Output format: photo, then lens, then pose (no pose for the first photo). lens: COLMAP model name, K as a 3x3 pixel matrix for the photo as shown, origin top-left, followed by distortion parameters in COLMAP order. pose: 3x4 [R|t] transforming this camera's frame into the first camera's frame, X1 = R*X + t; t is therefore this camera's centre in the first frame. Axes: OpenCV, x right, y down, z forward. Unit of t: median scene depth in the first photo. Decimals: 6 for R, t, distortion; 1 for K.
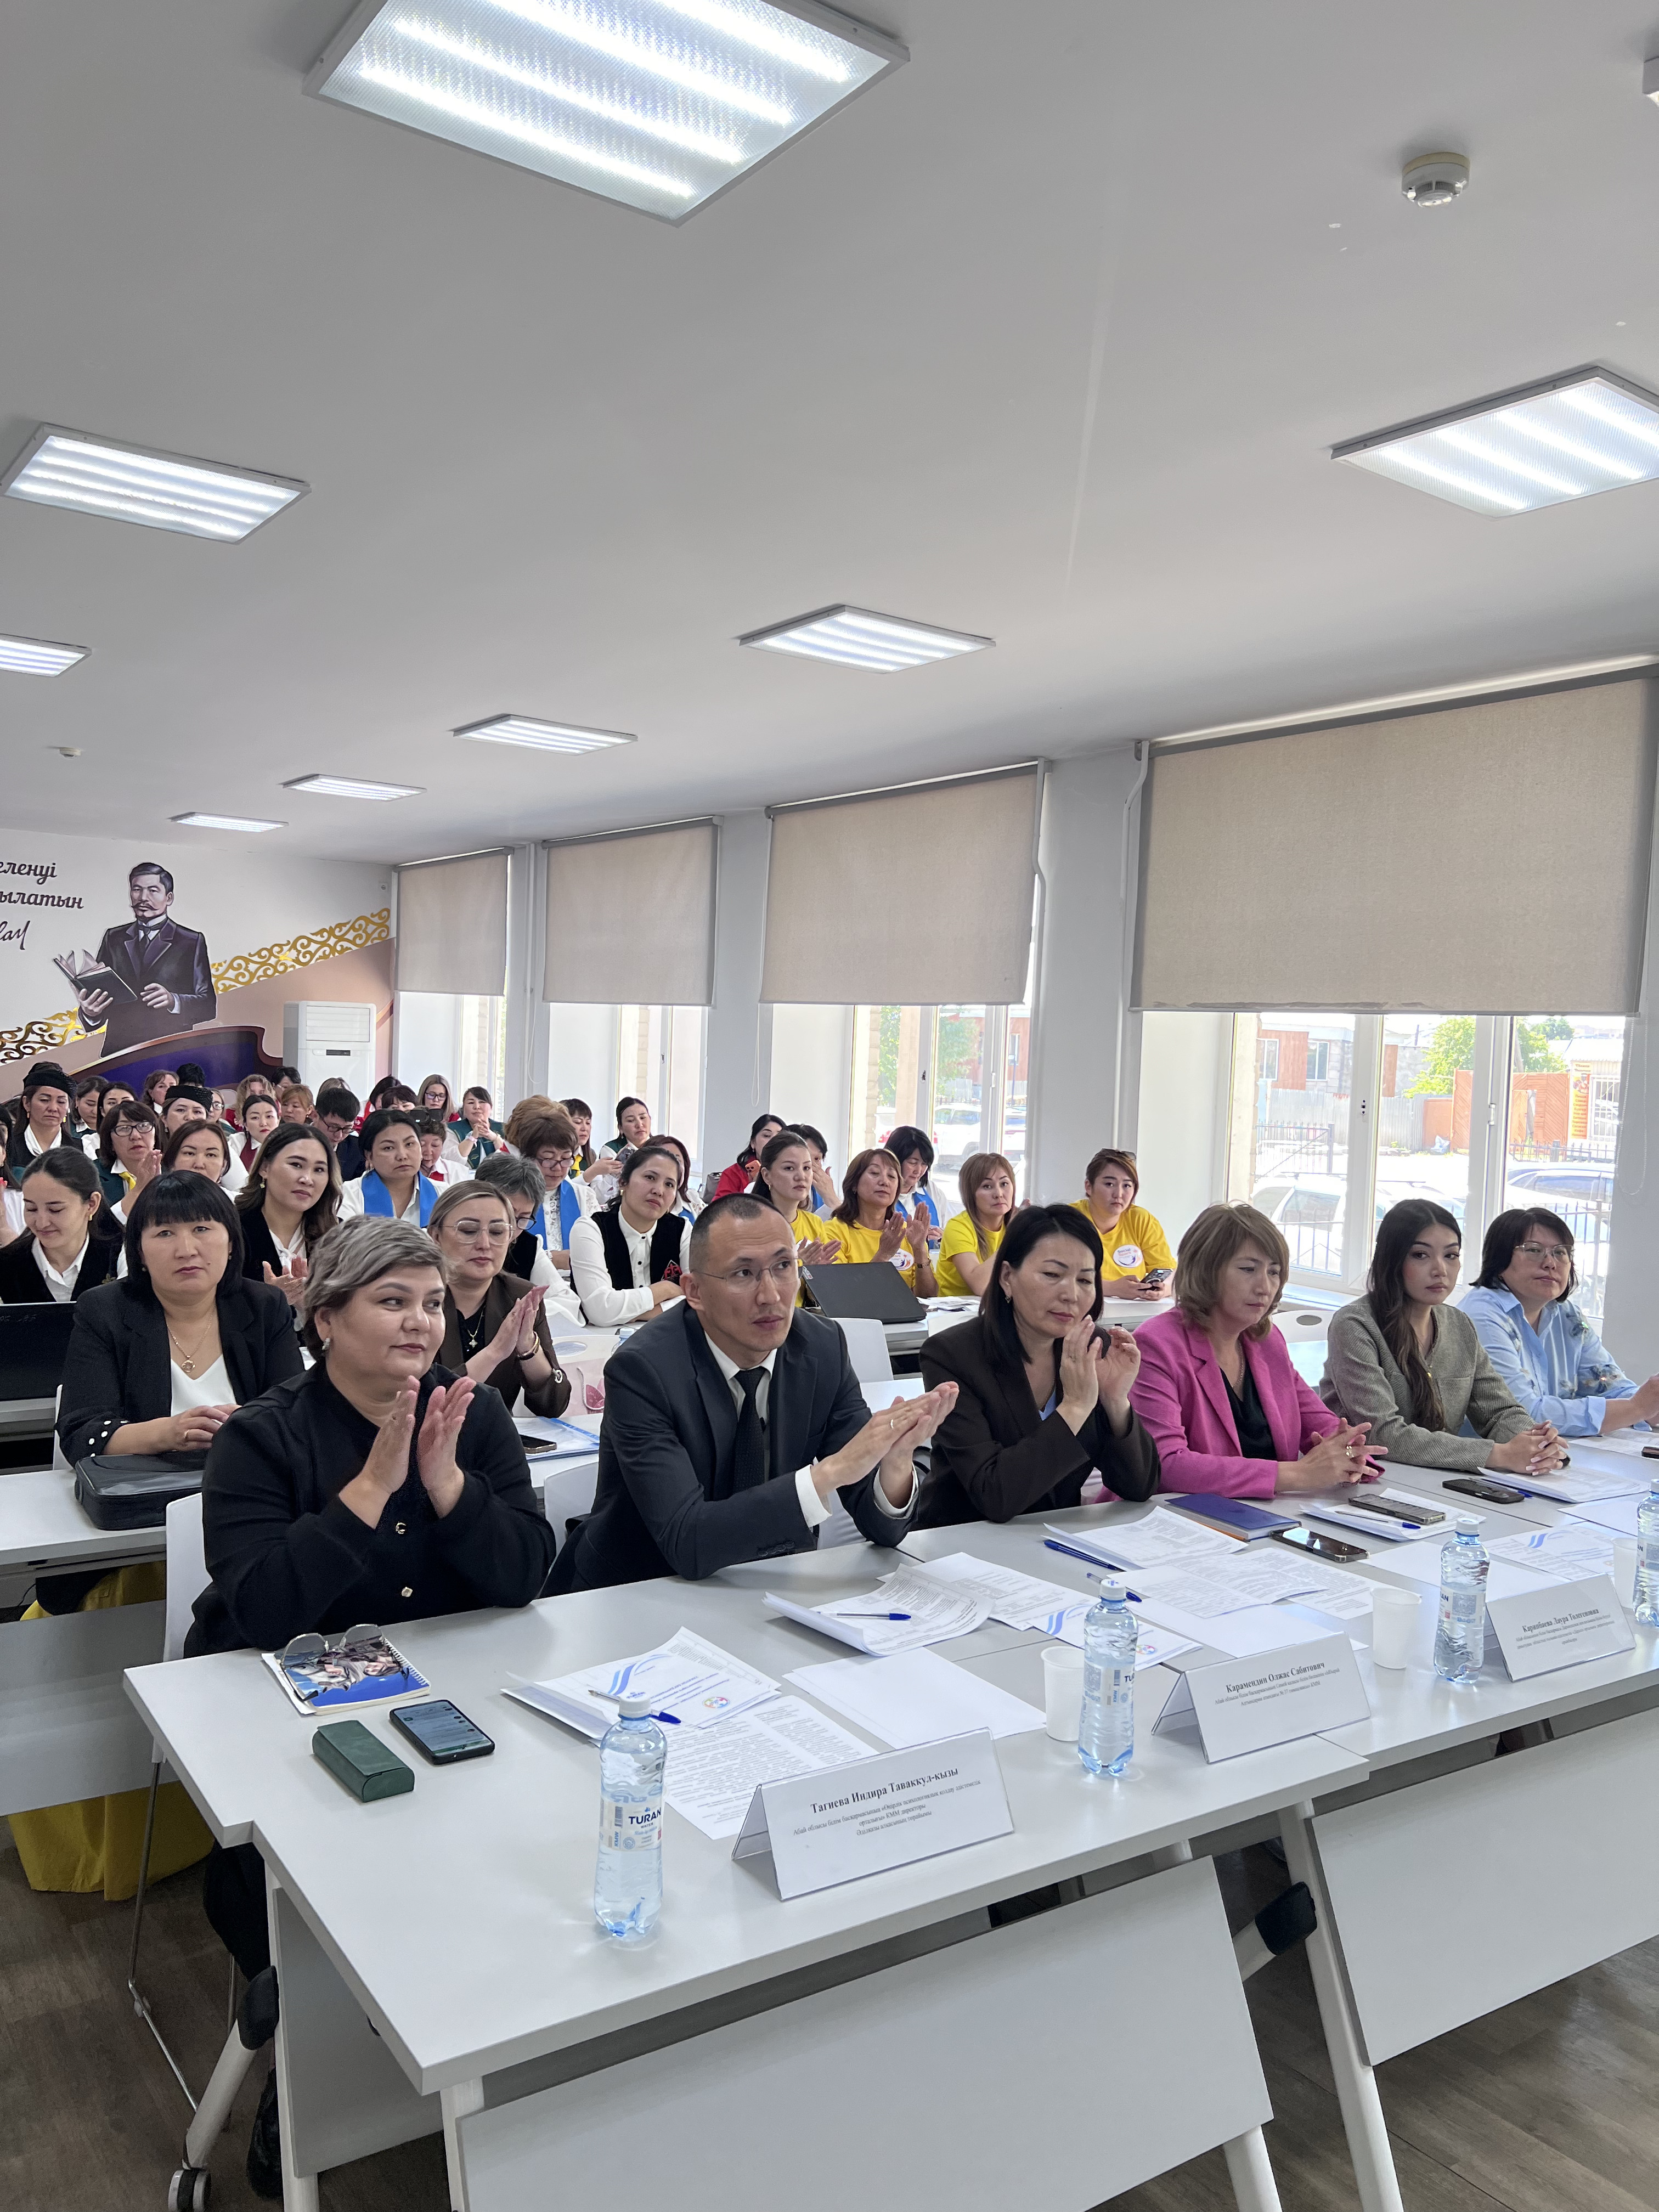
lens RADIAL K [[1661.9, 0, 836.5], [0, 1661.9, 1177.3], [0, 0, 1]] dist [0.046332, 0.002061]
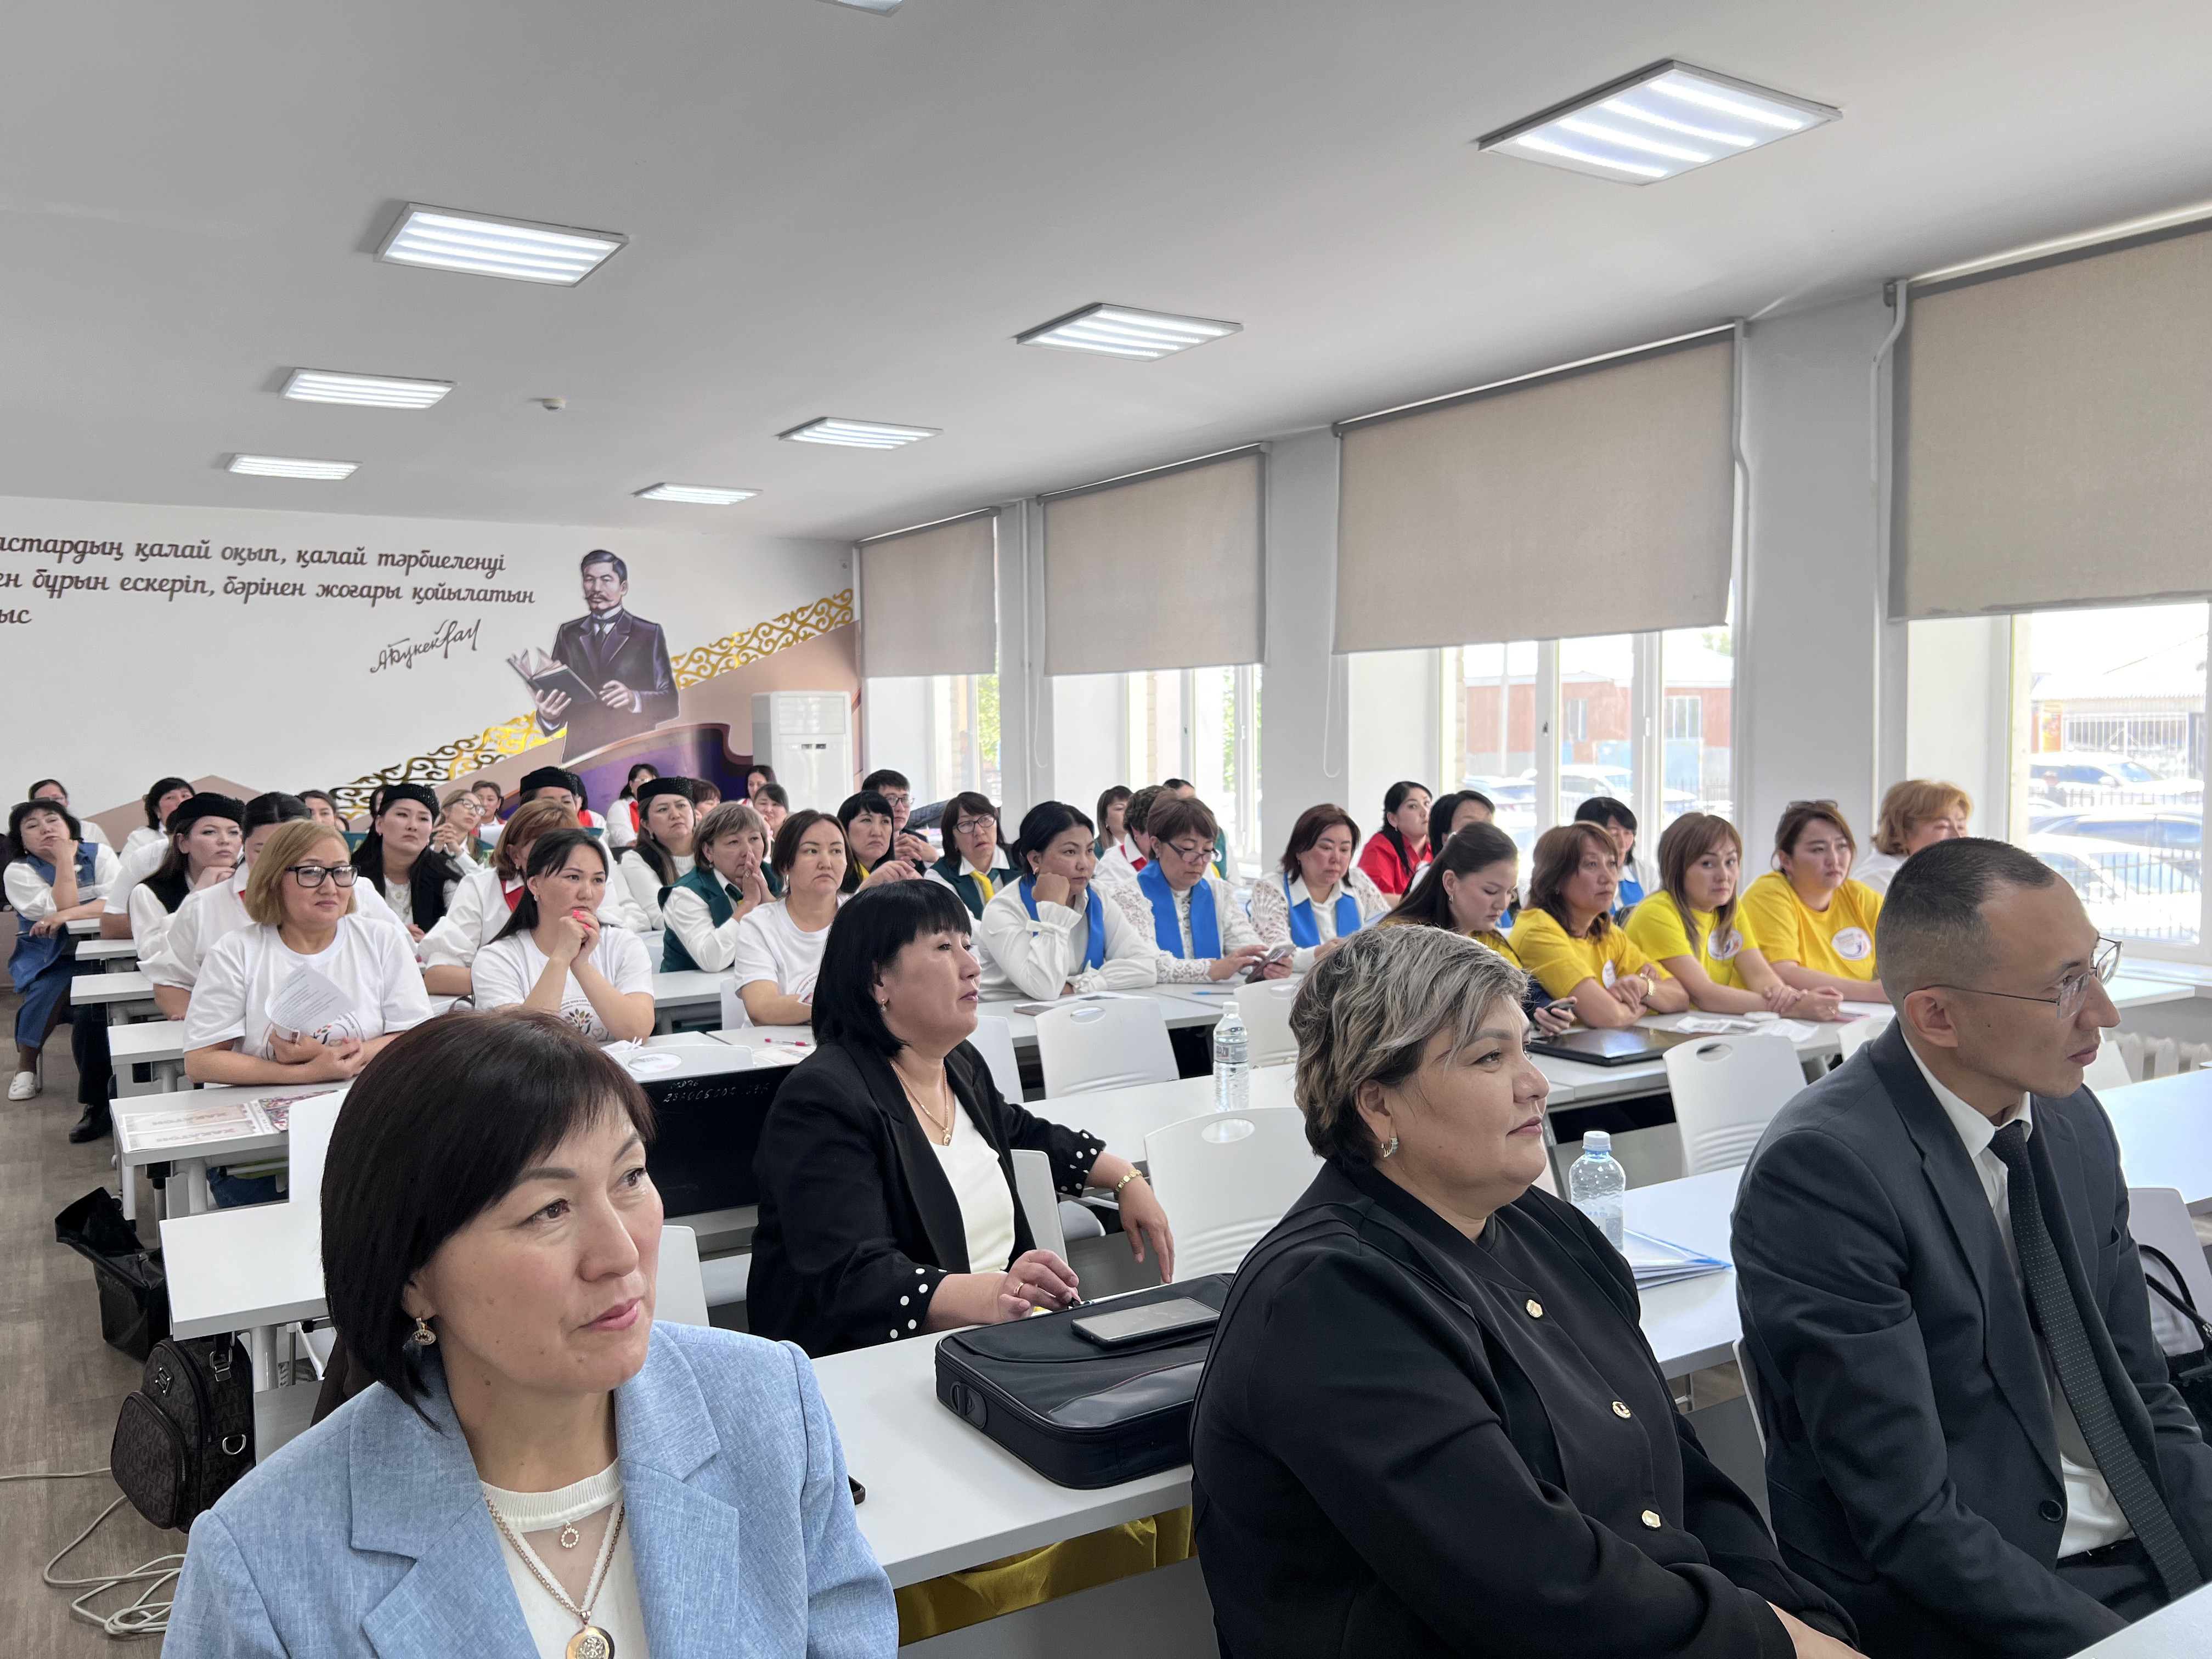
lens RADIAL K [[1651.7, 0, 1106.0], [0, 1651.7, 829.5], [0, 0, 1]] dist [0.087335, -0.173666]
pose [[0.997494, -0.049079, -0.050961, -0.099059], [0.047753, 0.998496, -0.026931, 0.001451], [0.052206, 0.024430, 0.998337, 0.117613]]
